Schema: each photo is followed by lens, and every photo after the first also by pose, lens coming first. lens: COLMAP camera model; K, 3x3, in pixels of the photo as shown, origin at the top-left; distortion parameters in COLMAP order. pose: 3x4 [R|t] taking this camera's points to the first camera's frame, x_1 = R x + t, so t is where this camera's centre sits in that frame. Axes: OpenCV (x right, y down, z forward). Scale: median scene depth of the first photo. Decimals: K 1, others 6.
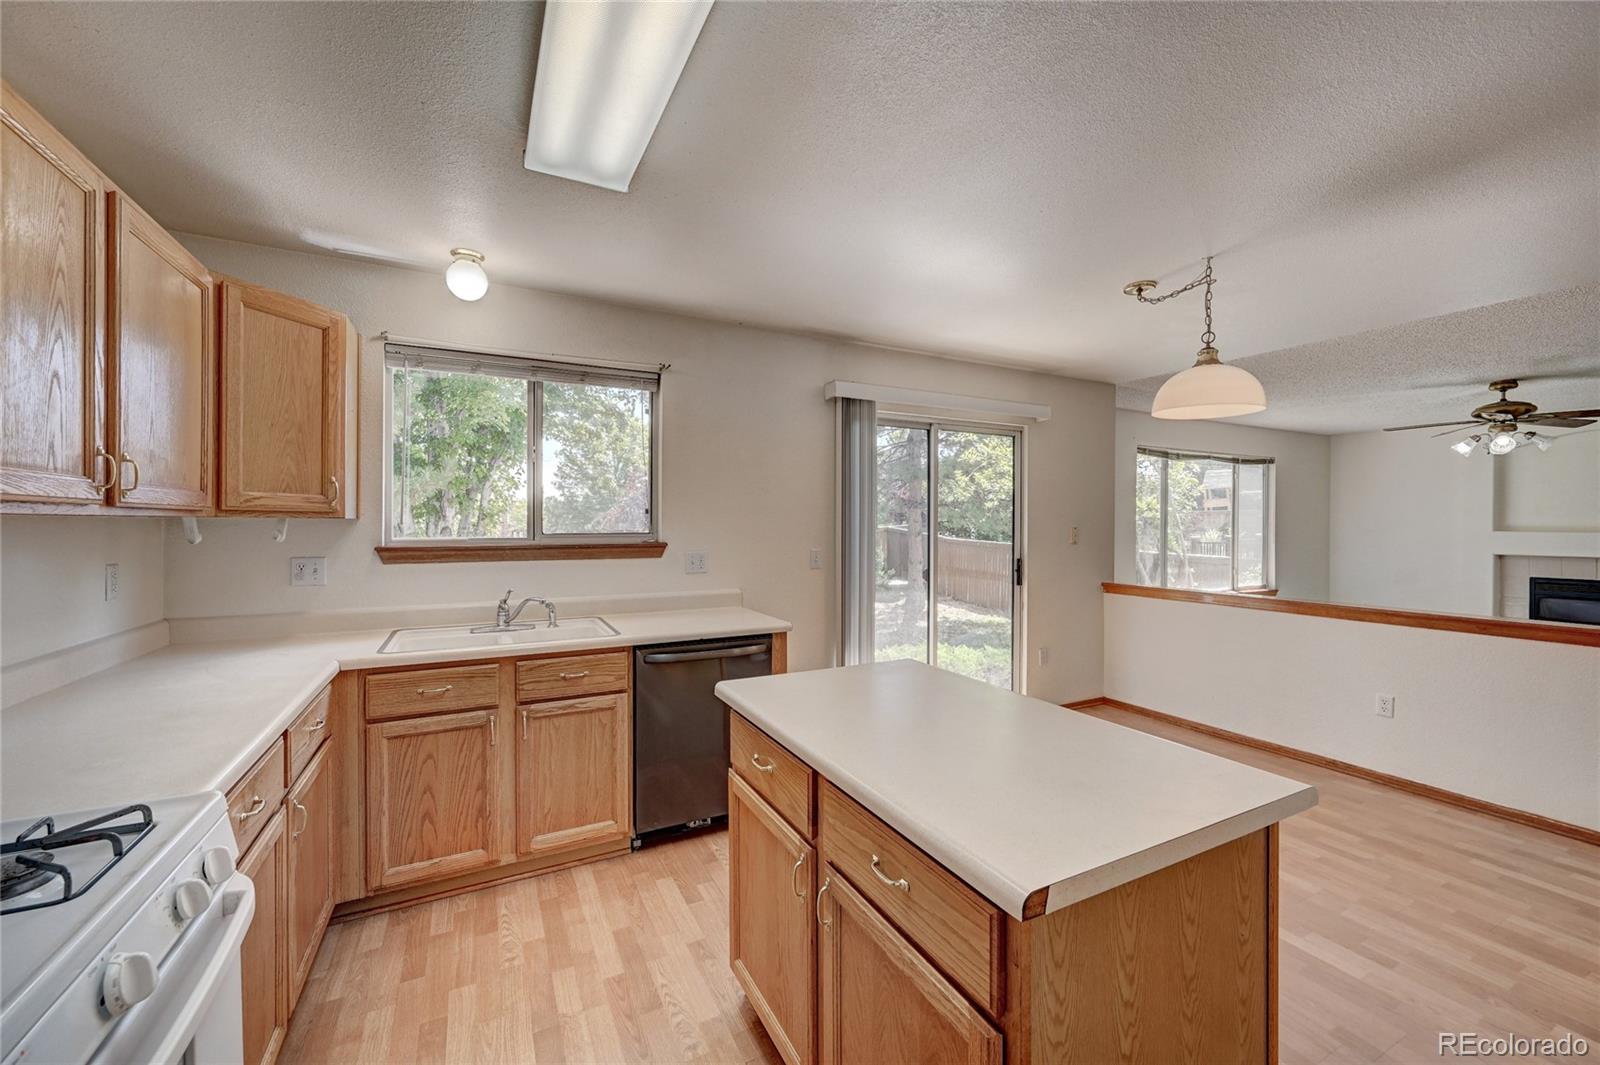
lens RADIAL K [[629.6, 0, 800.0], [0, 629.6, 532.5], [0, 0, 1]] dist [0.001625, 0.000074]
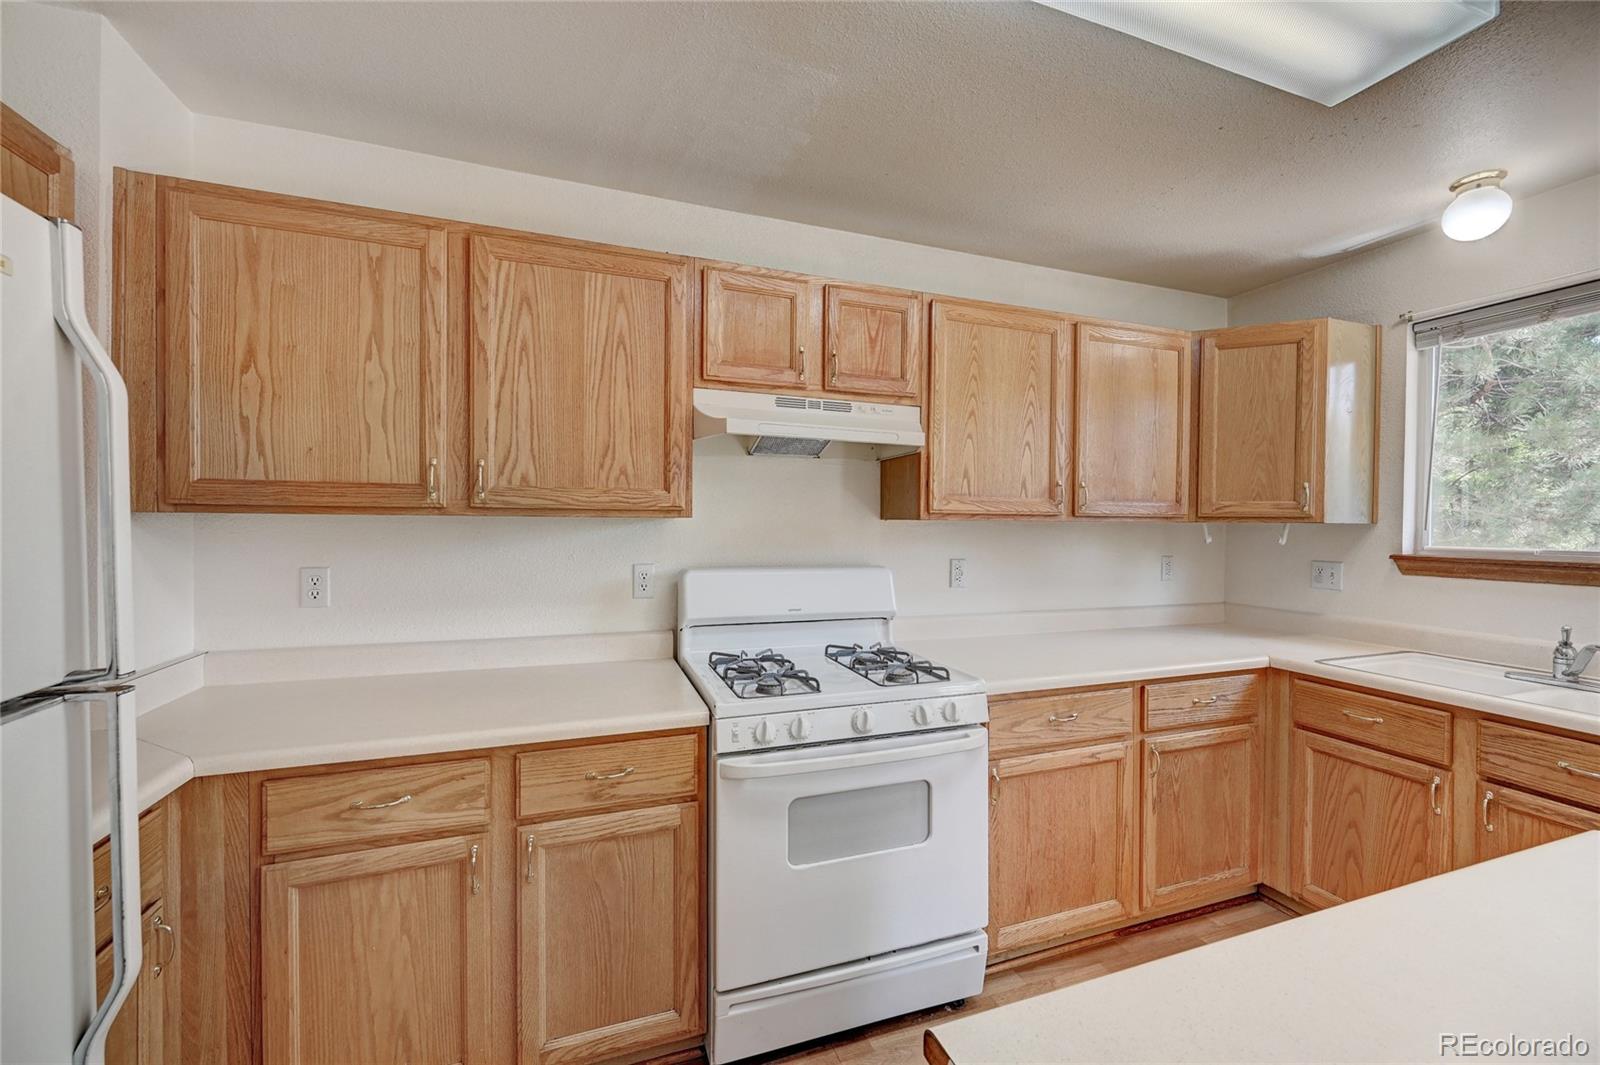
lens RADIAL K [[629.6, 0, 800.0], [0, 629.6, 532.5], [0, 0, 1]] dist [0.001625, 0.000074]
pose [[-0.126144, 0.013390, -0.991922, 0.348669], [-0.021572, 0.999635, 0.016237, -0.005659], [0.991777, 0.023446, -0.125809, 0.284490]]
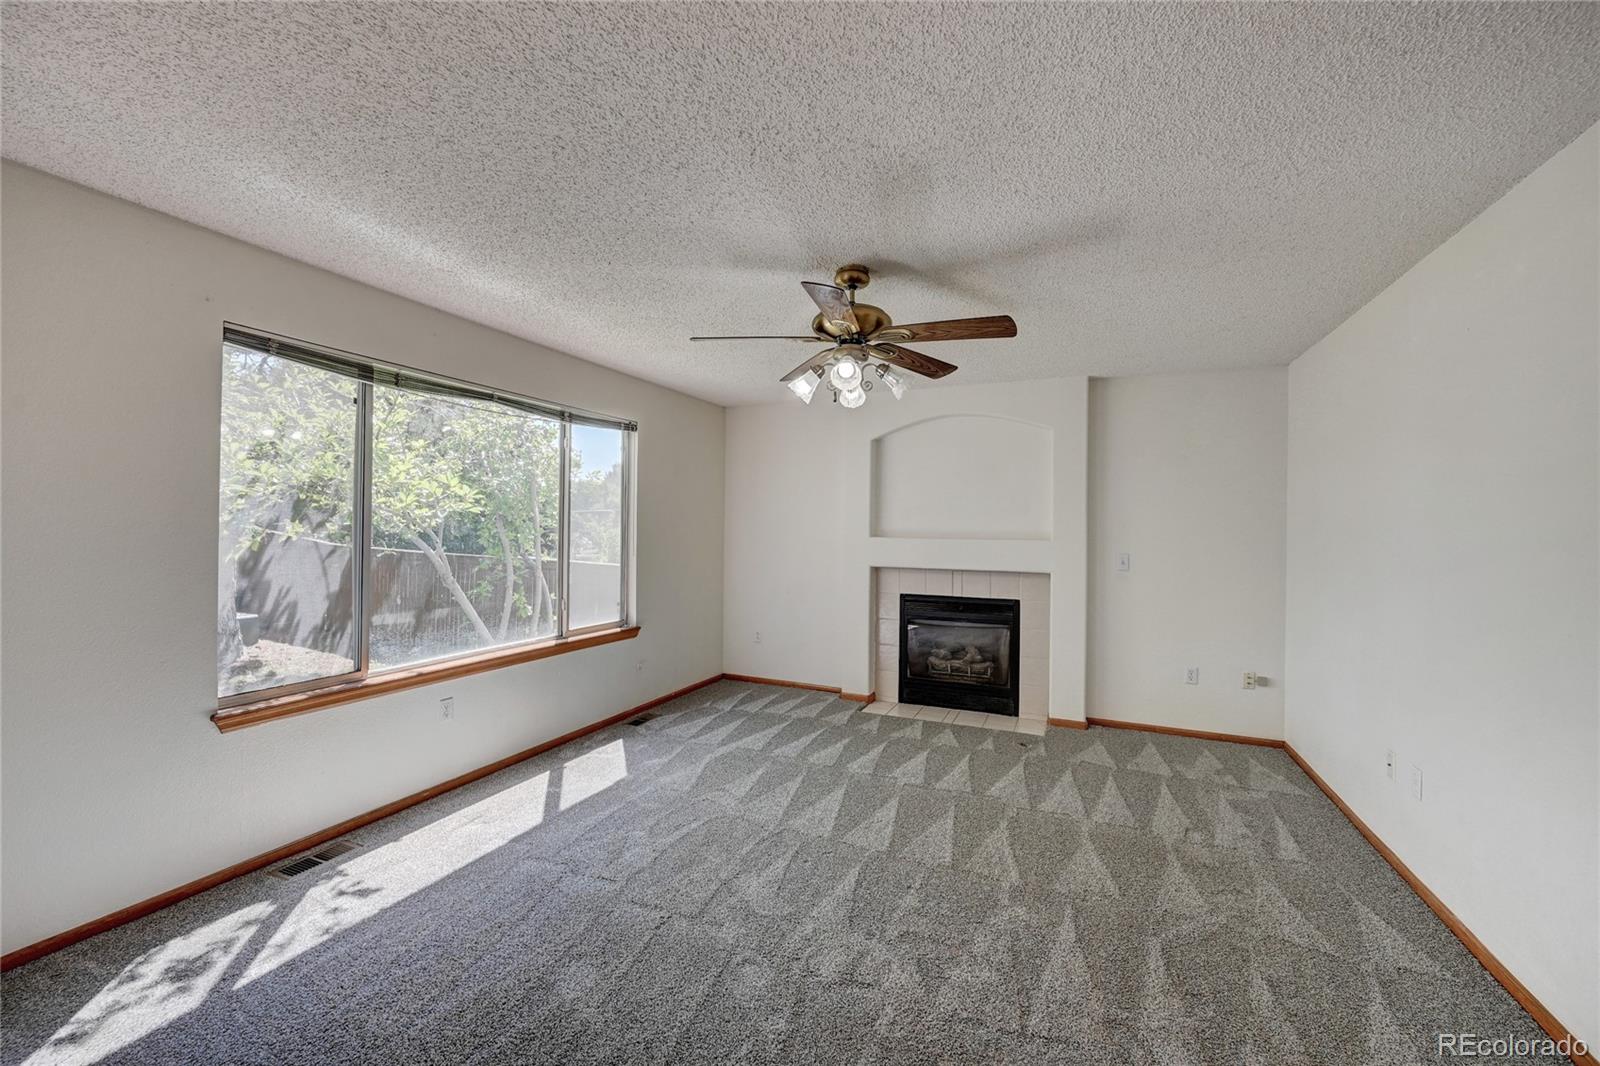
lens RADIAL K [[629.6, 0, 800.0], [0, 629.6, 533.0], [0, 0, 1]] dist [0.001625, 0.000074]
pose [[0.782869, 0.003507, 0.622177, 0.853523], [-0.004249, 0.999991, -0.000290, -0.010388], [-0.622172, -0.002417, 0.782877, 0.690826]]
